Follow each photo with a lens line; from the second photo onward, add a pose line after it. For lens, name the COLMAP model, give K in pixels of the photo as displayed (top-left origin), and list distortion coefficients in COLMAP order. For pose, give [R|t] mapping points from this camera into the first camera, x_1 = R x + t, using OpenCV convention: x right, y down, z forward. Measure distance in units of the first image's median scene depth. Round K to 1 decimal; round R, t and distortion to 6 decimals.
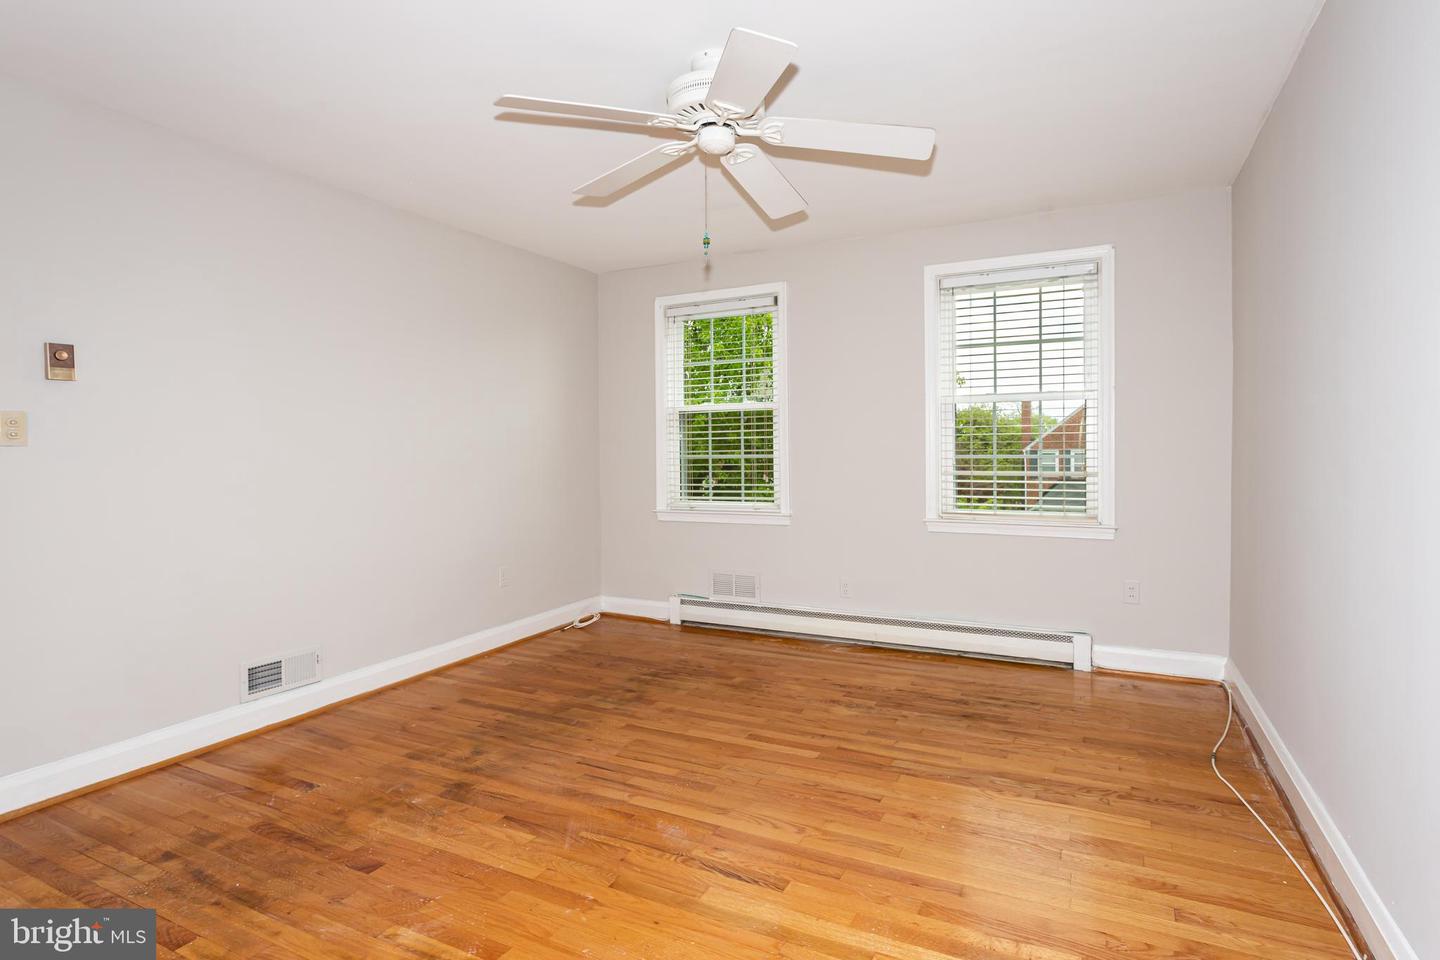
lens RADIAL K [[695.2, 0, 722.2], [0, 695.2, 452.4], [0, 0, 1]] dist [0.000909, 0.000534]
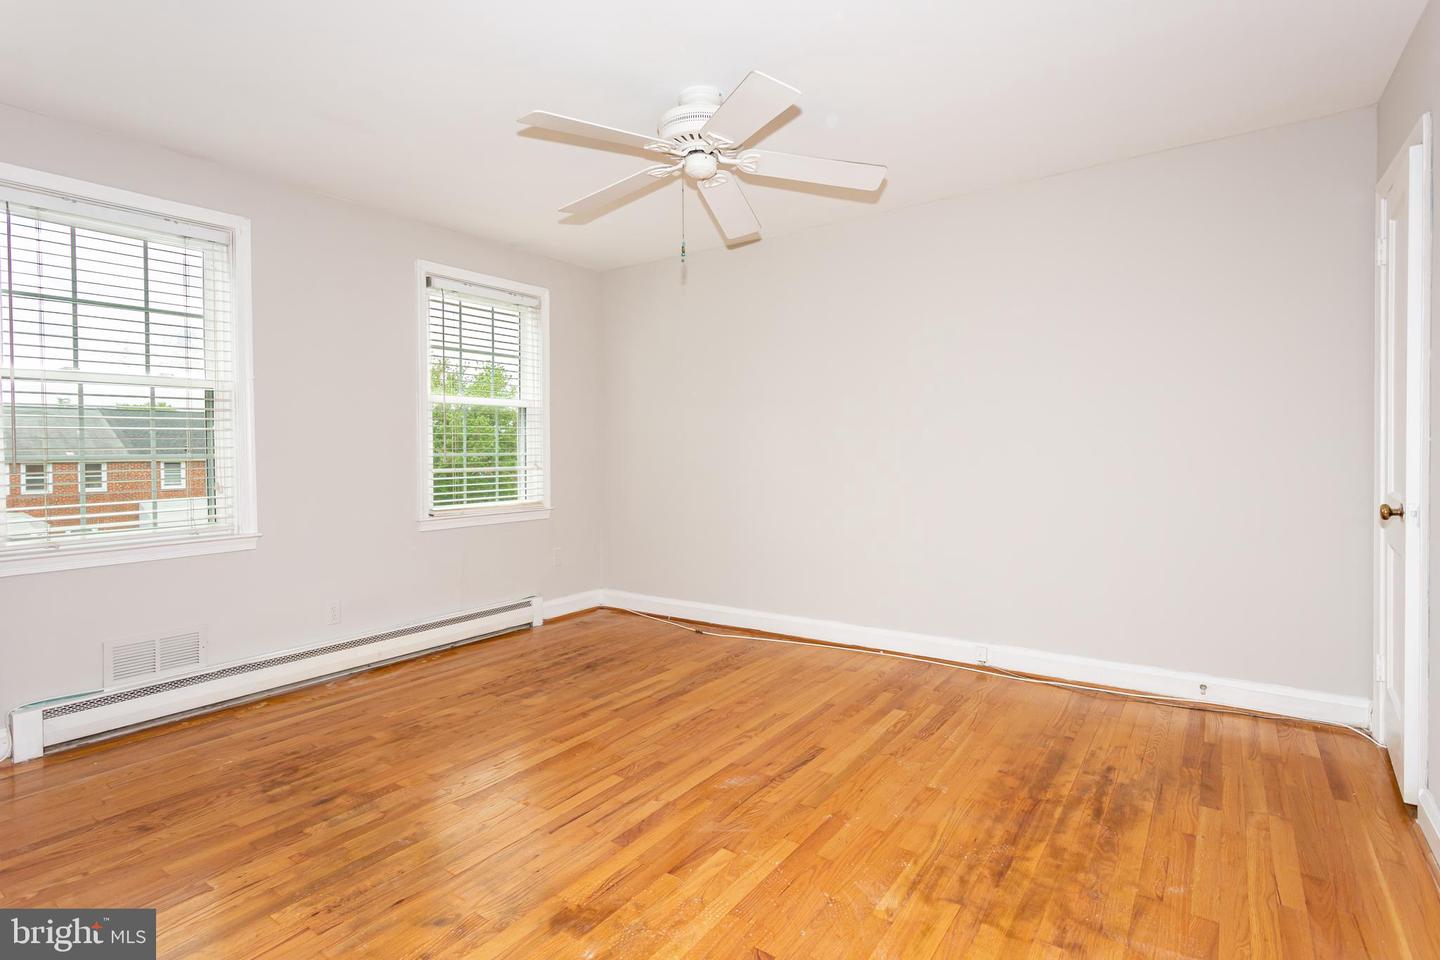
lens RADIAL K [[695.2, 0, 722.2], [0, 695.2, 452.4], [0, 0, 1]] dist [0.000909, 0.000534]
pose [[0.183183, 0.002284, 0.983076, -0.790738], [0.007794, 0.999962, -0.003776, 0.013274], [-0.983048, 0.008354, 0.183158, 0.545242]]
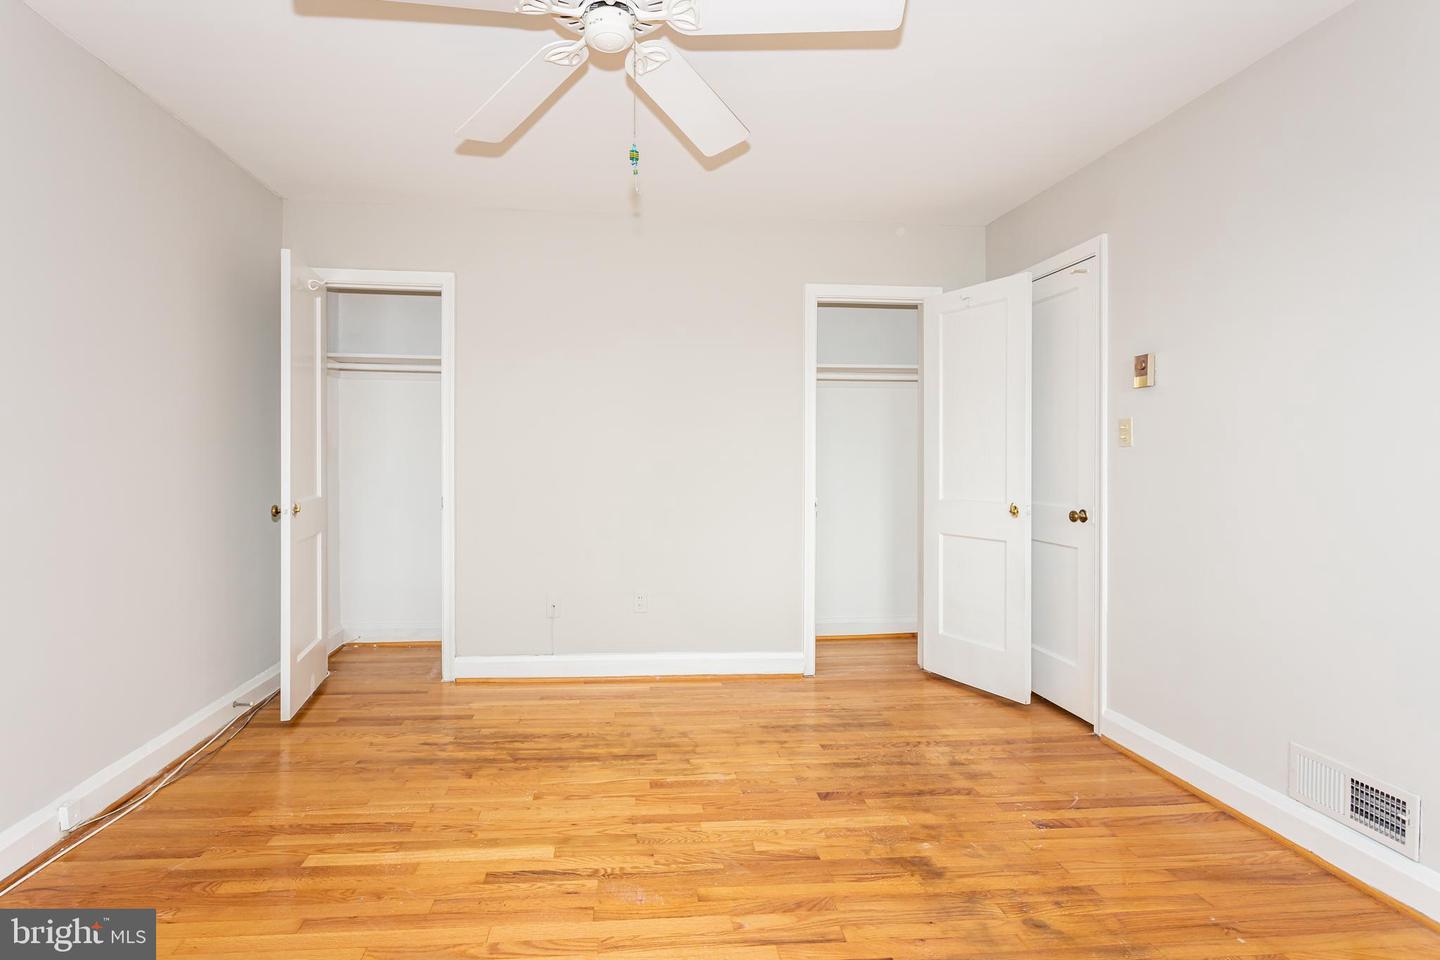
lens RADIAL K [[770.6, 0, 638.4], [0, 770.6, 462.0], [0, 0, 1]] dist [-0.000319, -0.000096]
pose [[-0.875273, 0.010191, -0.483521, 0.255807], [0.005415, 0.999922, 0.011273, 0.000271], [0.483598, 0.007249, -0.875260, 1.227385]]
